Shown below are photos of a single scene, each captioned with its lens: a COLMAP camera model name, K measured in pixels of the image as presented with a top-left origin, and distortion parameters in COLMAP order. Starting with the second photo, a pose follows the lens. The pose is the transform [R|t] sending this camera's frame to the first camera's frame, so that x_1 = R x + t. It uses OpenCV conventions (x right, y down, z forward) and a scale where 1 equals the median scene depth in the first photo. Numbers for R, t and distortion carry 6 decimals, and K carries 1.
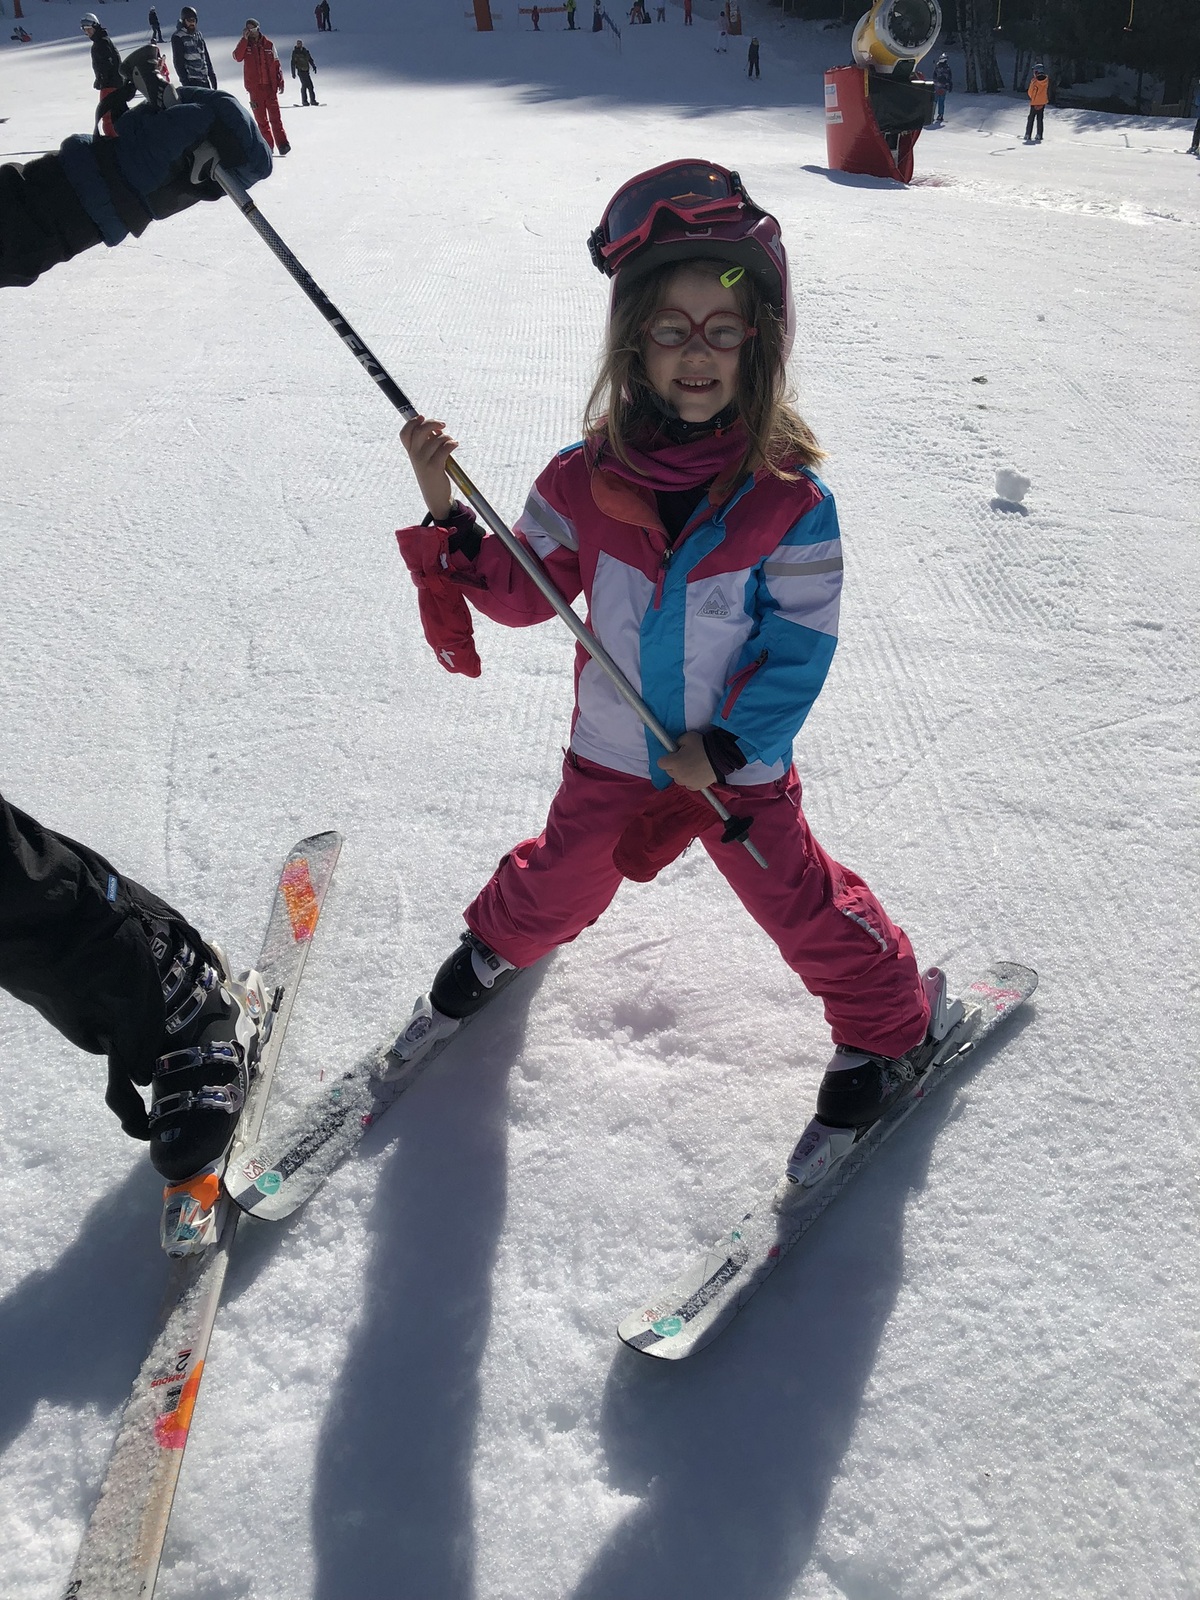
lens RADIAL K [[1279.7, 0, 598.6], [0, 1279.7, 782.7], [0, 0, 1]] dist [0.054767, -0.059960]
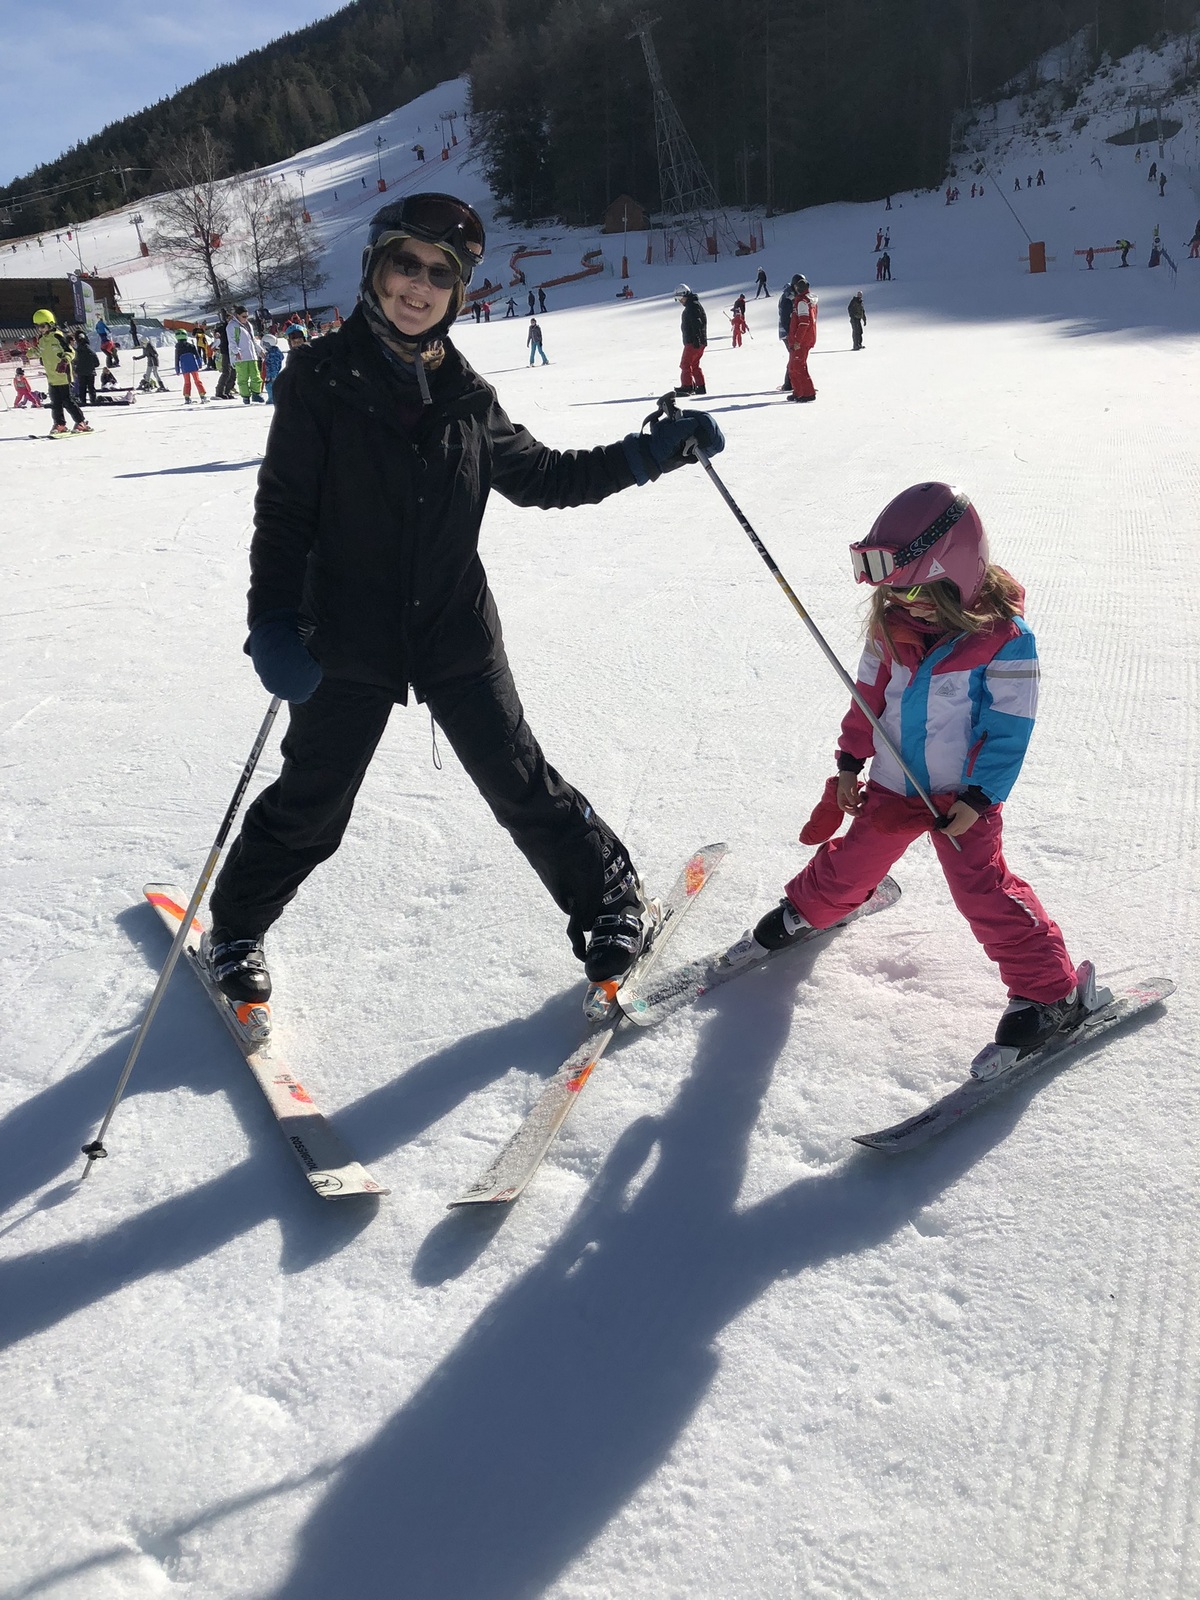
lens RADIAL K [[1279.7, 0, 598.5], [0, 1279.7, 764.9], [0, 0, 1]] dist [0.054767, -0.059960]
pose [[0.924954, 0.094775, -0.368072, 0.271721], [-0.153810, 0.978909, -0.134463, 0.228630], [0.347565, 0.180985, 0.920023, -0.620261]]
